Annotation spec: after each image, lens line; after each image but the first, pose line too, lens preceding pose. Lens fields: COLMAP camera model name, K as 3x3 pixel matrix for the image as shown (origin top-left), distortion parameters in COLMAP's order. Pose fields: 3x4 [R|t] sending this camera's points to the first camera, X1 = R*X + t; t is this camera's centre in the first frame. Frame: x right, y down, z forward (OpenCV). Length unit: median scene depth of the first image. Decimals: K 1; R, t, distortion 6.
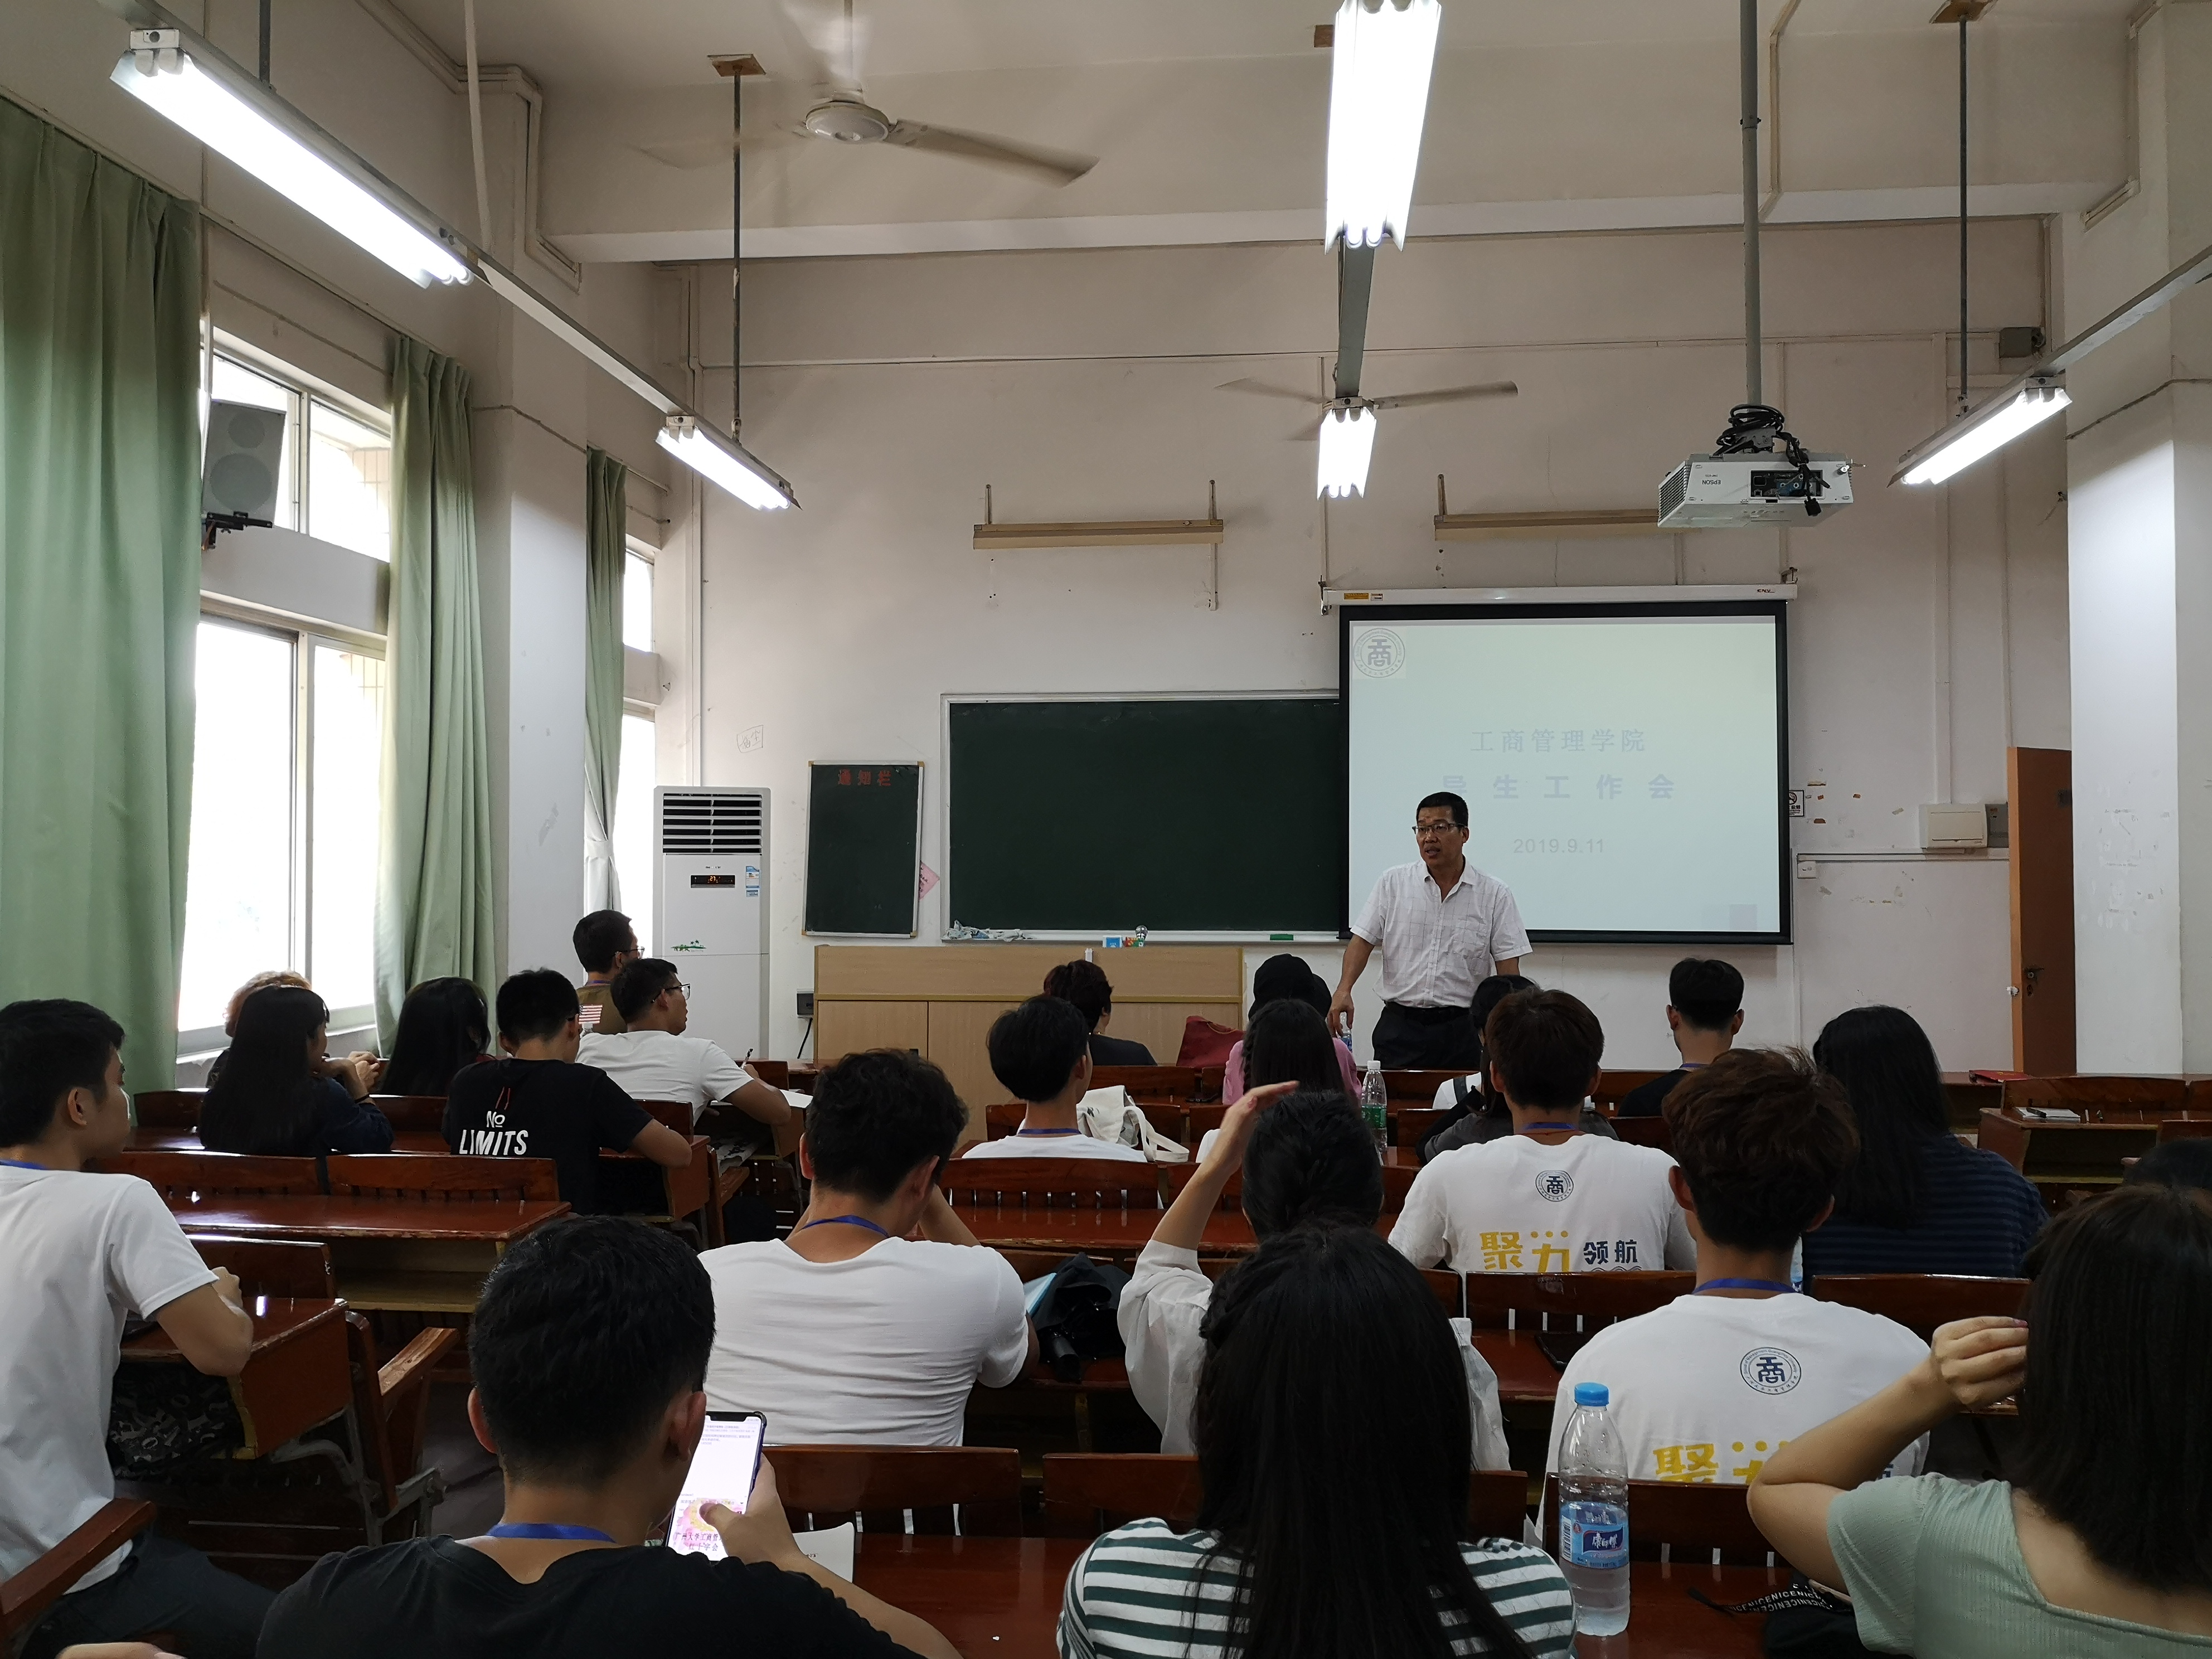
lens RADIAL K [[1769.6, 0, 1103.4], [0, 1769.6, 842.5], [0, 0, 1]] dist [0.028626, -0.007795]
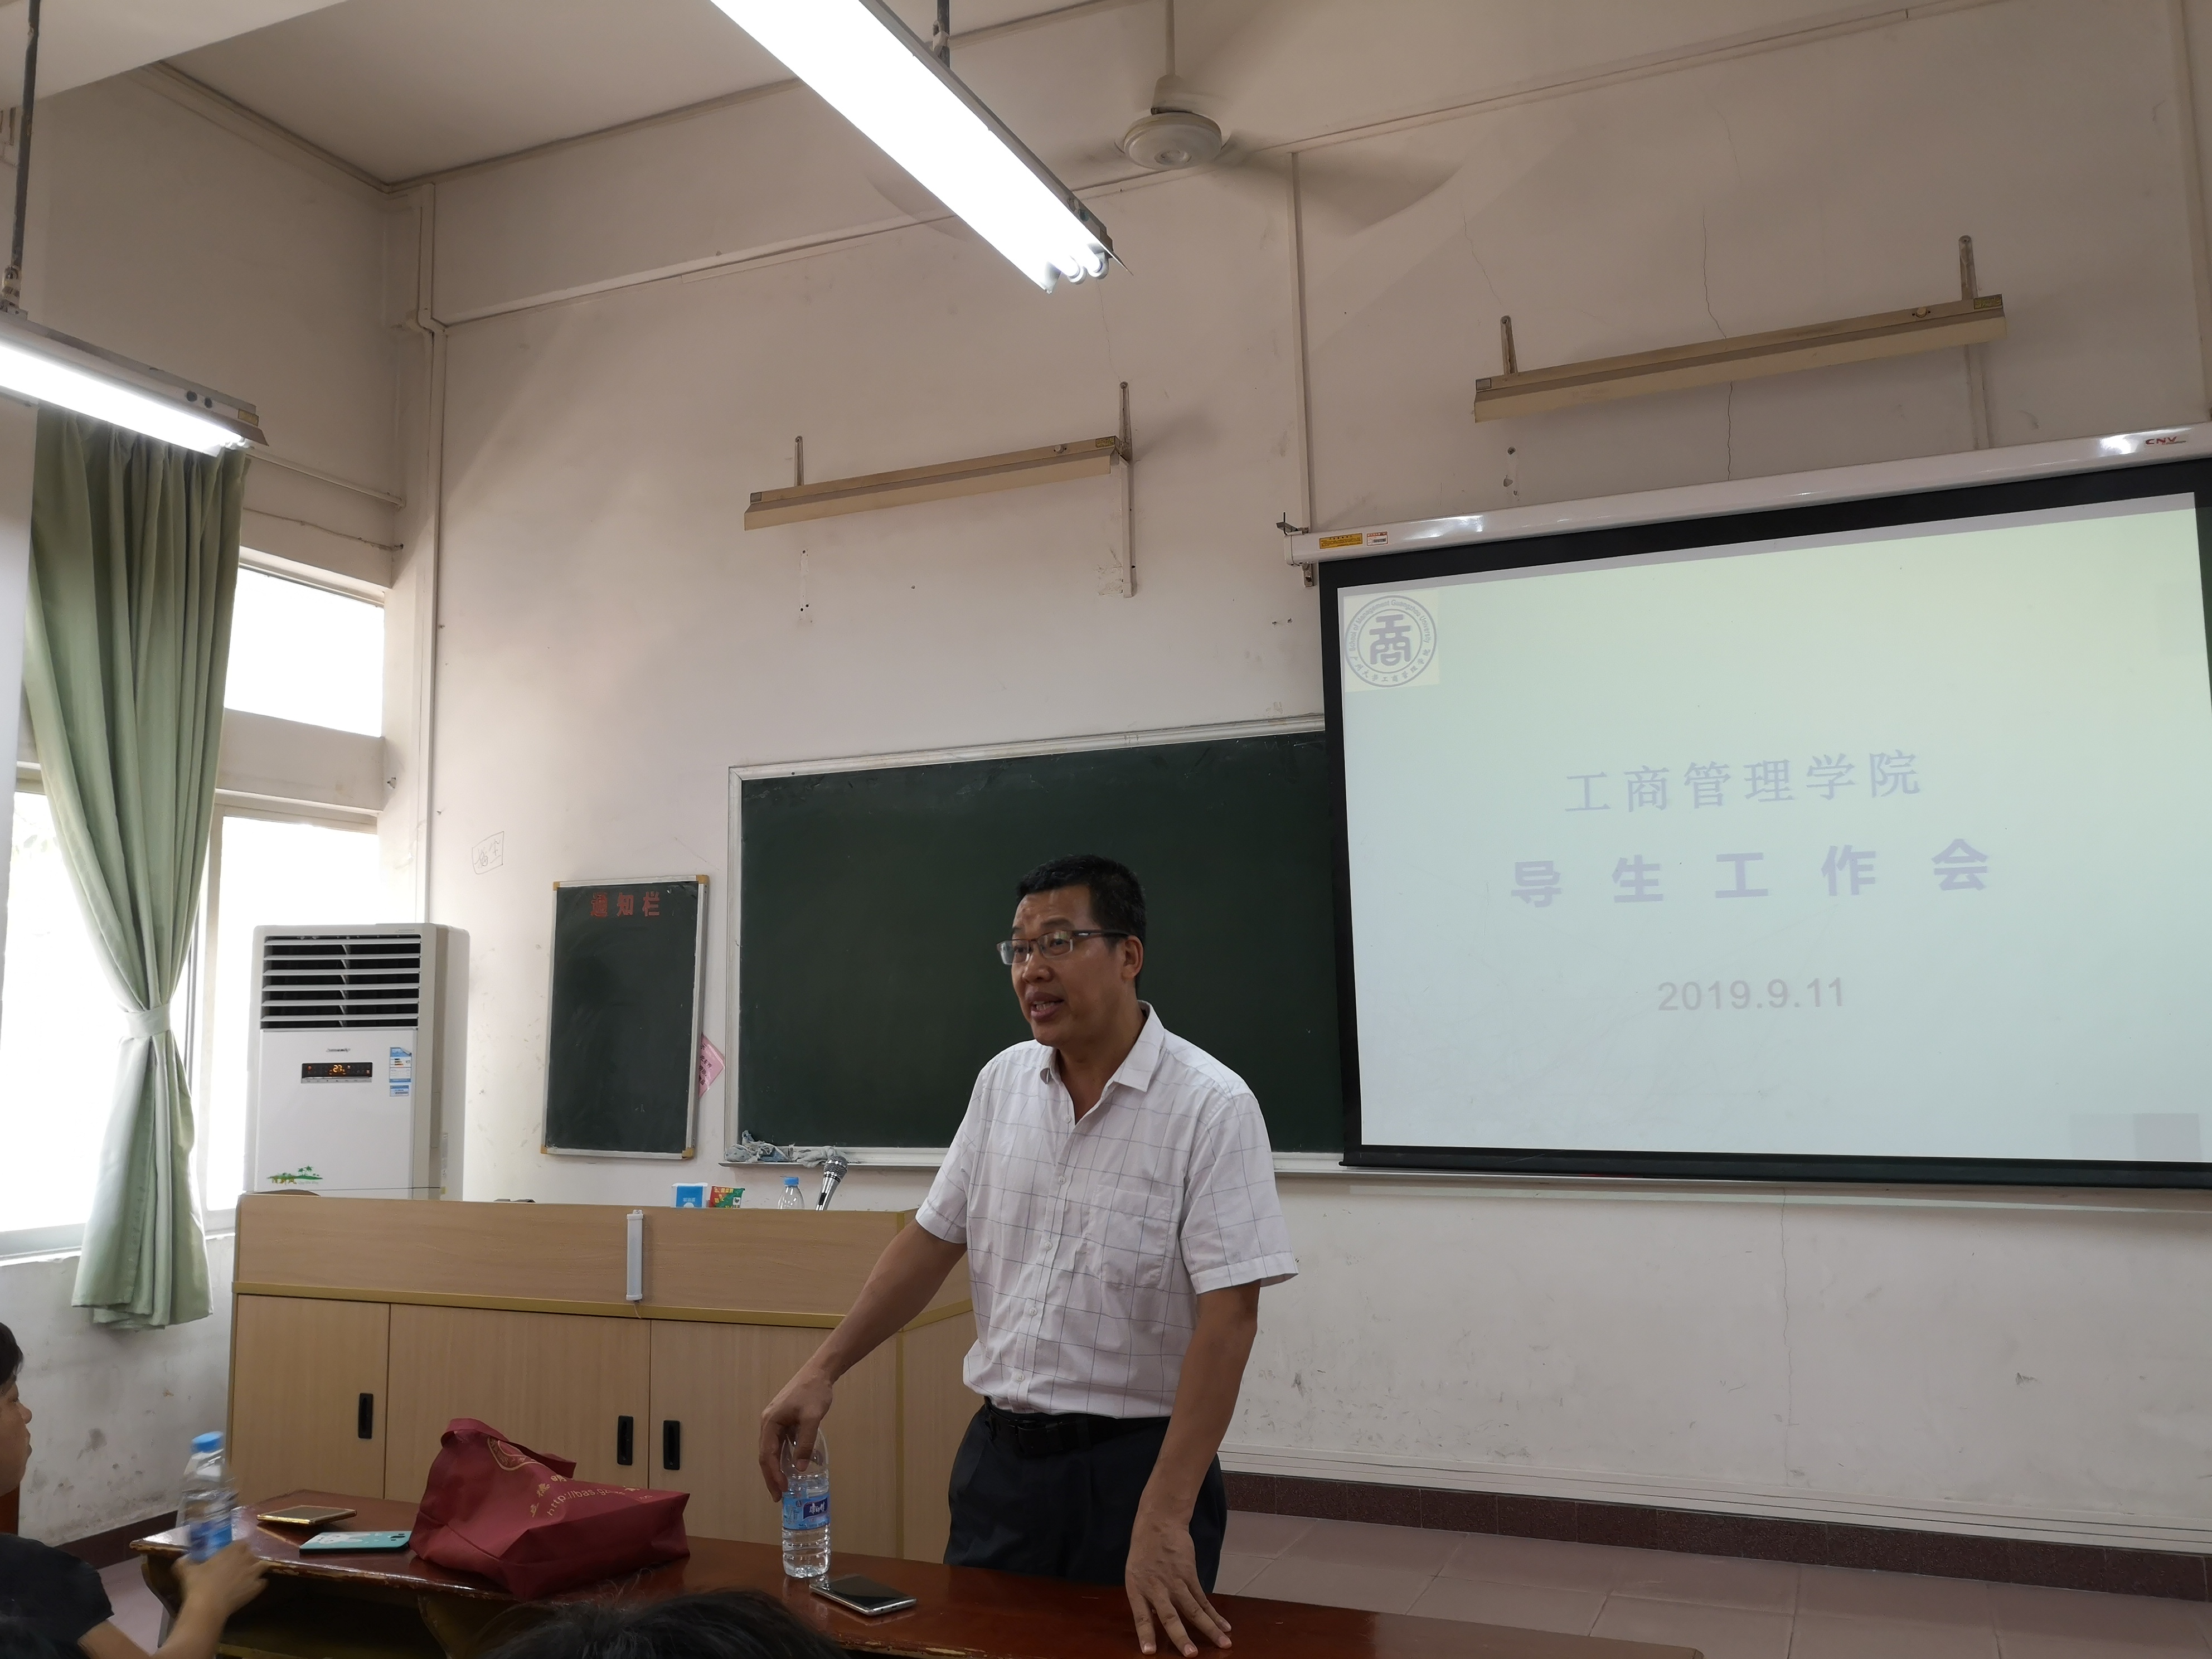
lens RADIAL K [[1769.6, 0, 1108.7], [0, 1769.6, 808.3], [0, 0, 1]] dist [0.028626, -0.007795]
pose [[0.950093, -0.048538, -0.308168, 0.240510], [0.012928, 0.993099, -0.116561, 0.005747], [0.311699, 0.106760, 0.944164, 0.470406]]
